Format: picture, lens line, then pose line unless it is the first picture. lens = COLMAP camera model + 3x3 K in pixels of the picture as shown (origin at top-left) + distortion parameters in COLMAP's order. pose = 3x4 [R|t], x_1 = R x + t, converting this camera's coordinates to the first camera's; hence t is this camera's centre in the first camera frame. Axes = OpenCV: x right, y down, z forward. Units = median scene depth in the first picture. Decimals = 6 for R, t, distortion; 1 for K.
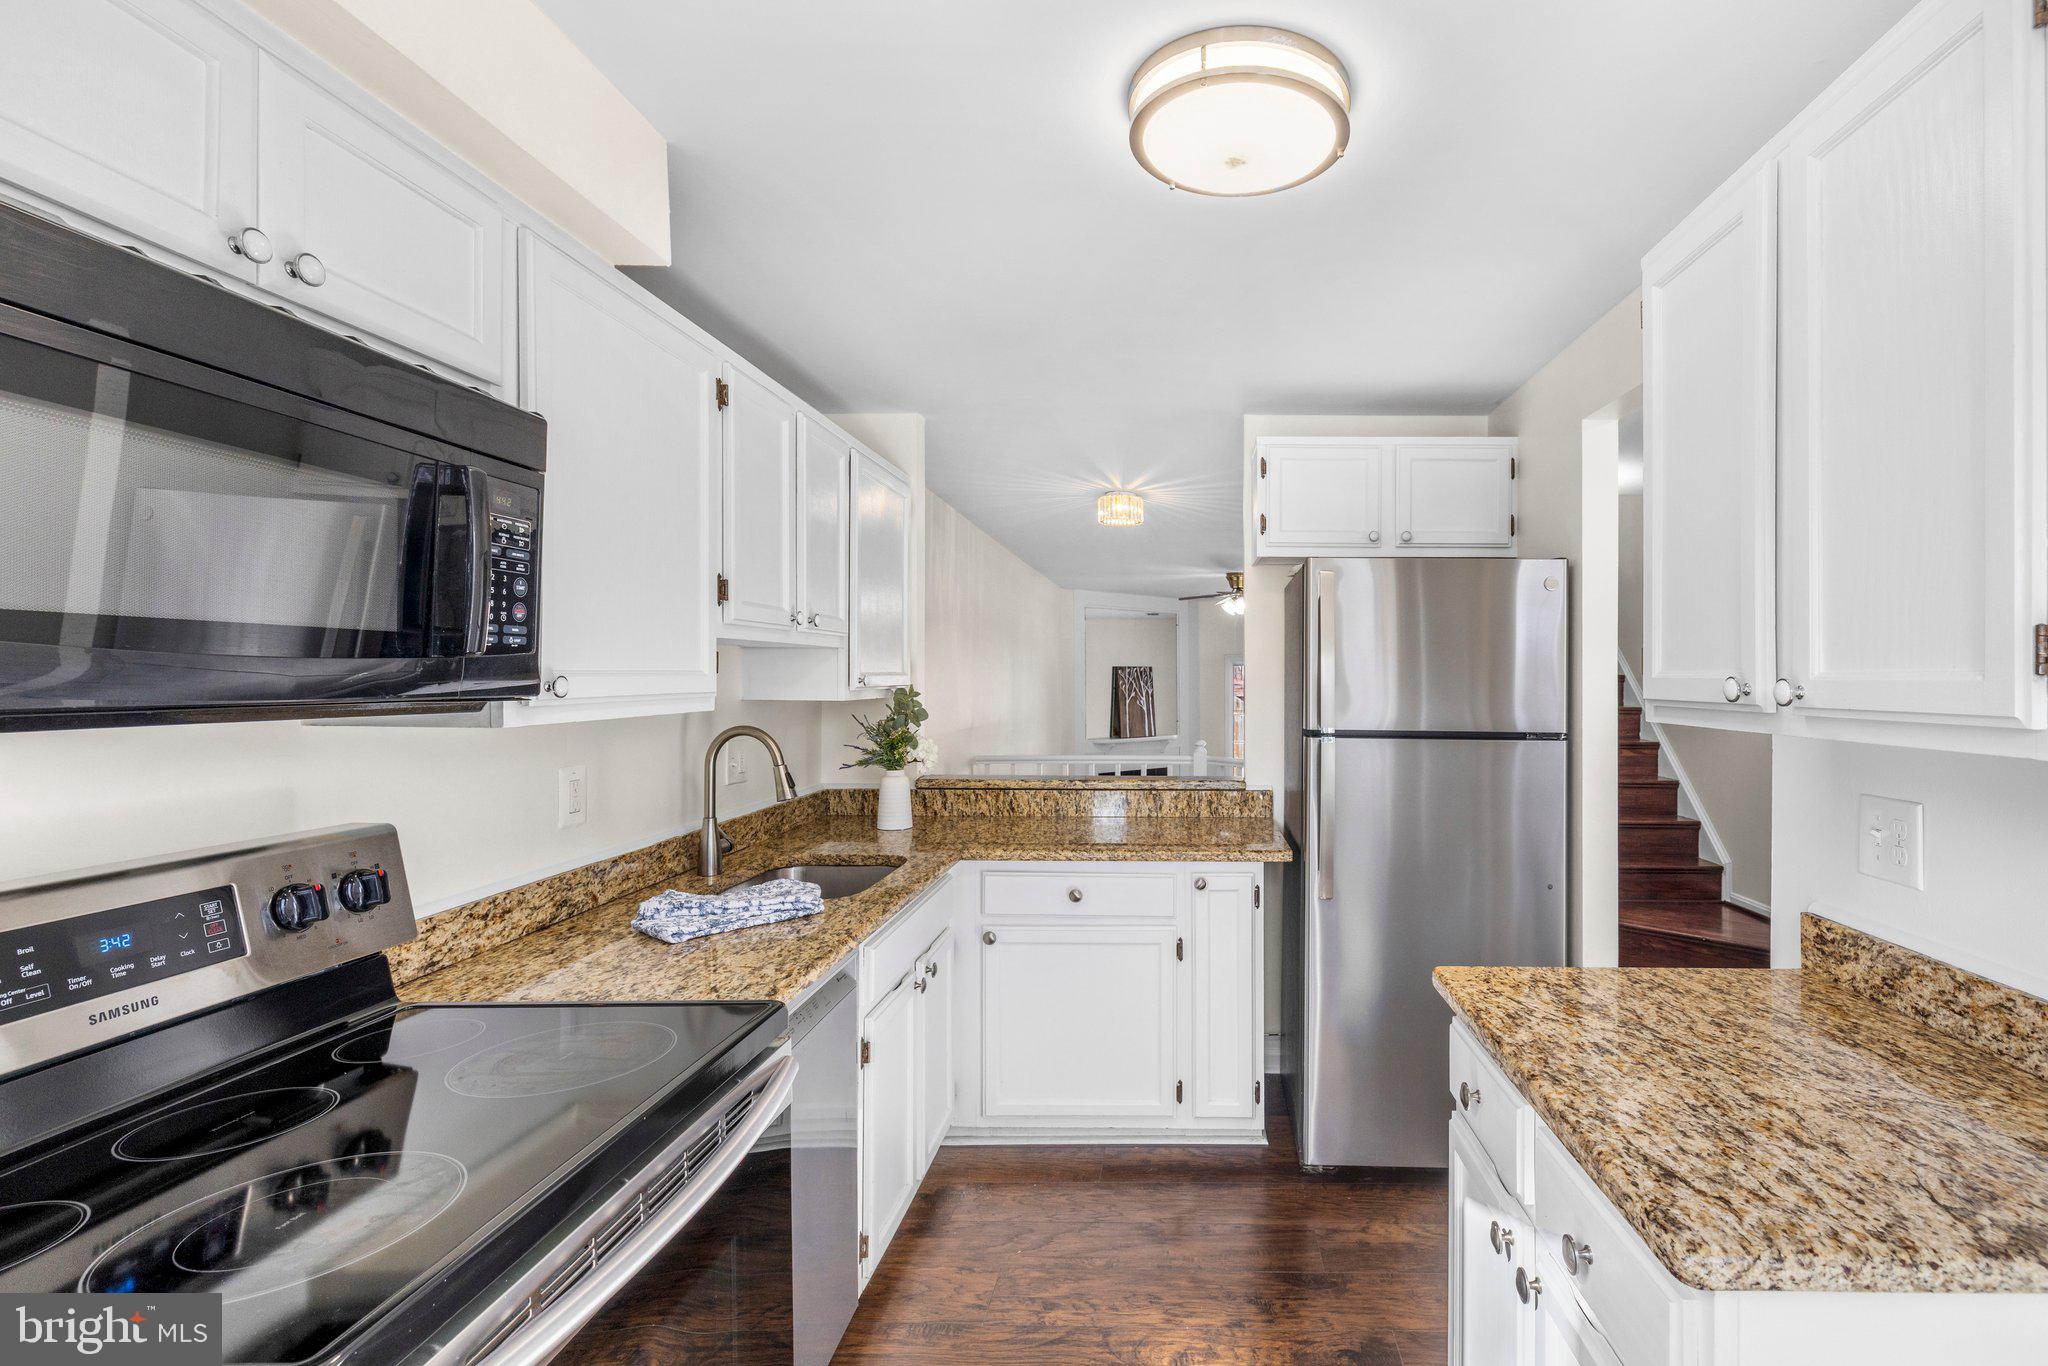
lens RADIAL K [[992.7, 0, 1028.8], [0, 992.7, 684.6], [0, 0, 1]] dist [0.002676, 0.000951]
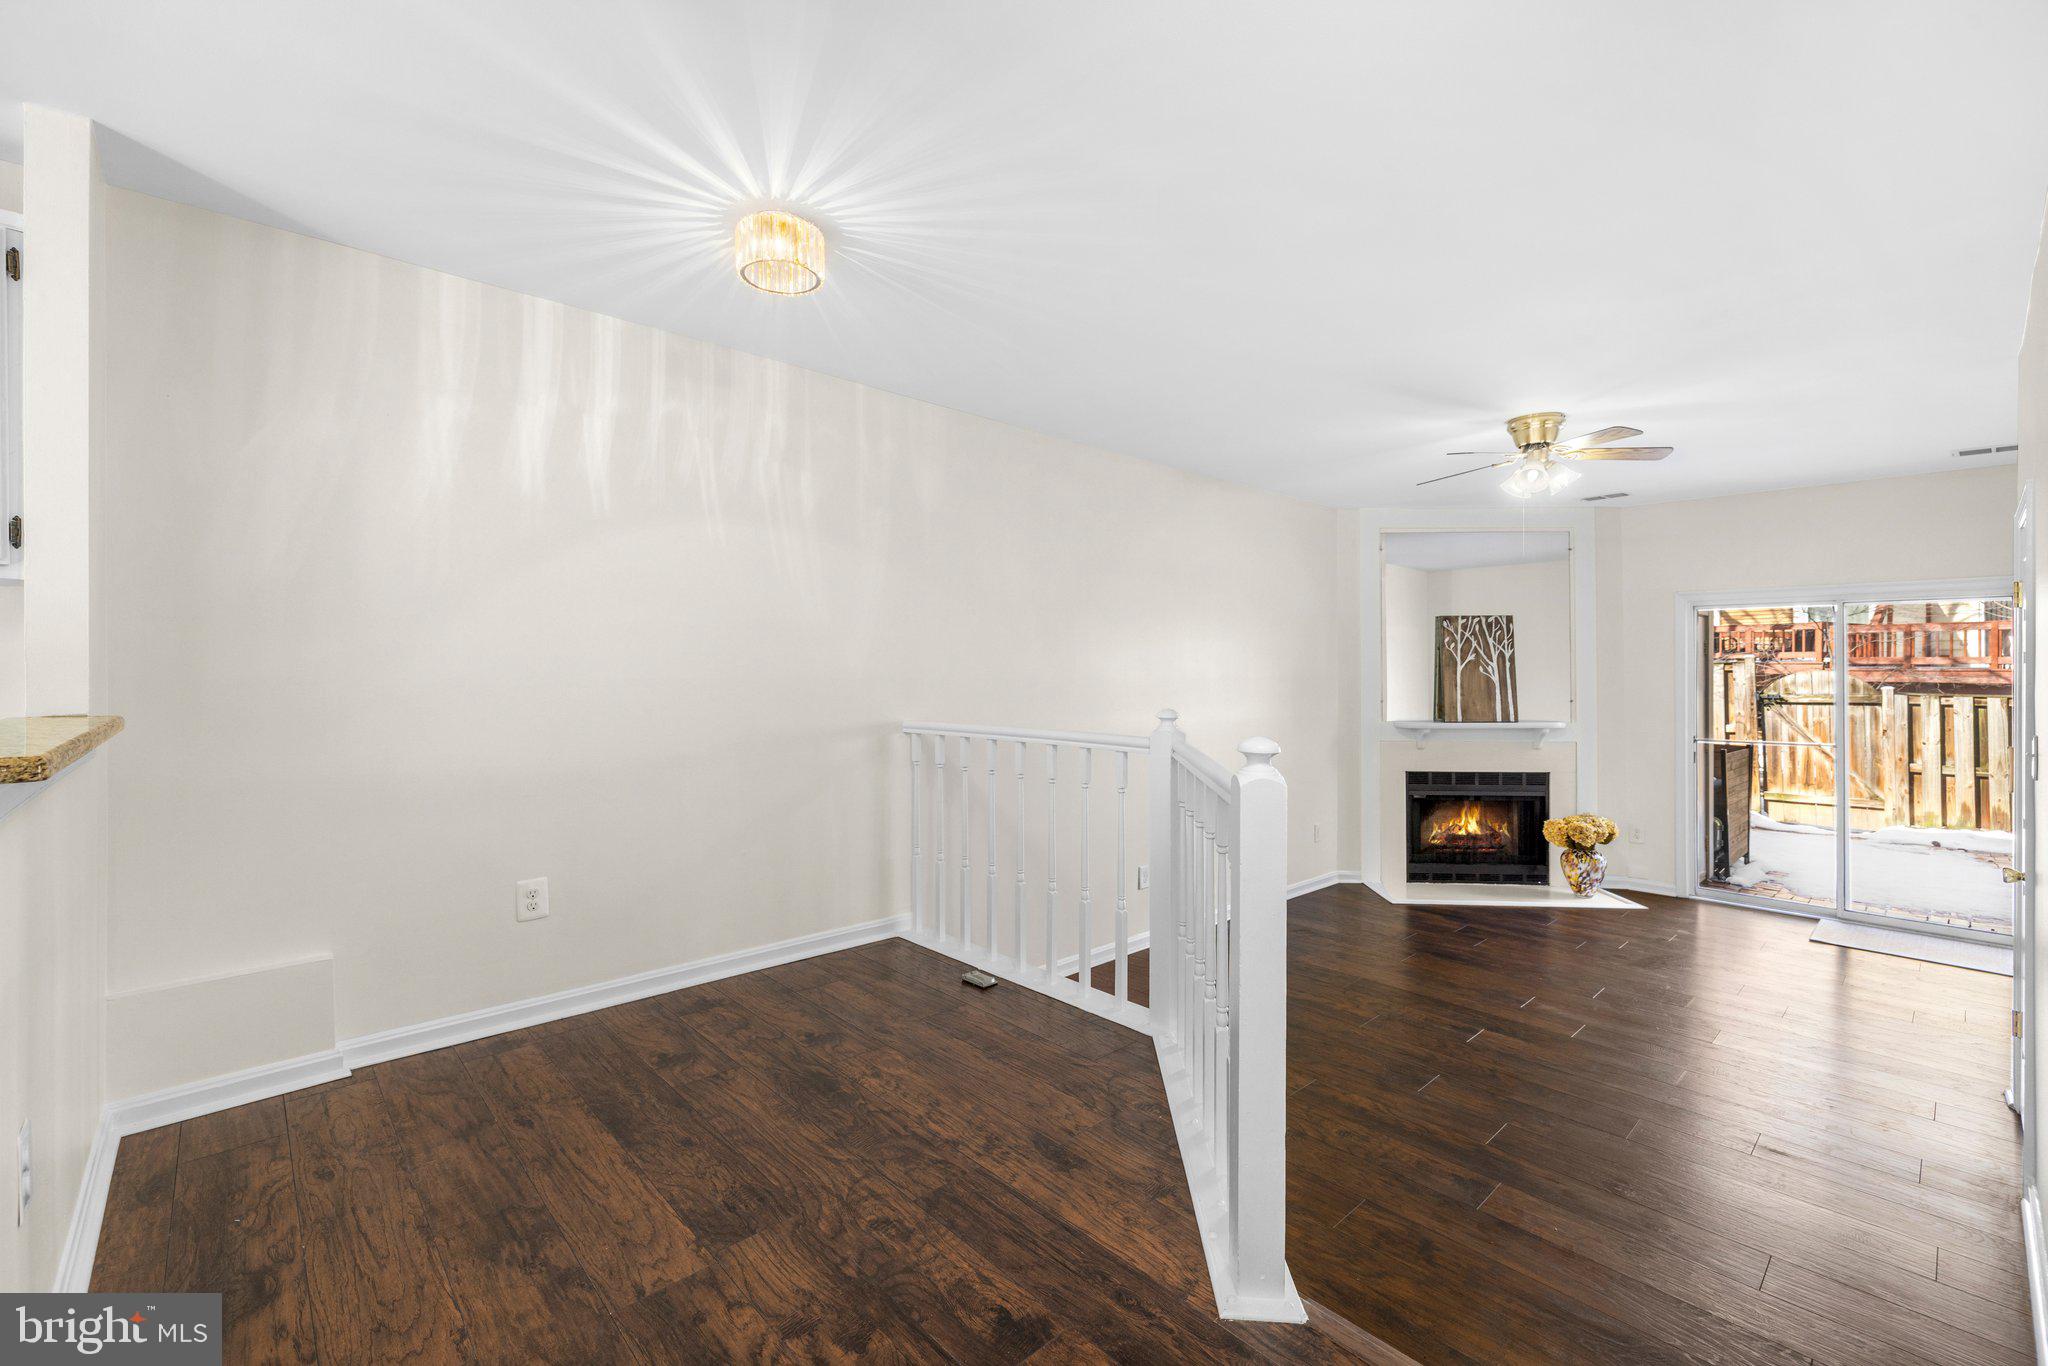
lens RADIAL K [[849.7, 0, 1004.5], [0, 849.7, 653.8], [0, 0, 1]] dist [0.000213, 0.000147]
pose [[0.784562, -0.006941, -0.620011, 1.429764], [-0.007335, 0.999763, -0.020474, 0.144535], [0.620007, 0.020611, 0.784326, 2.446709]]
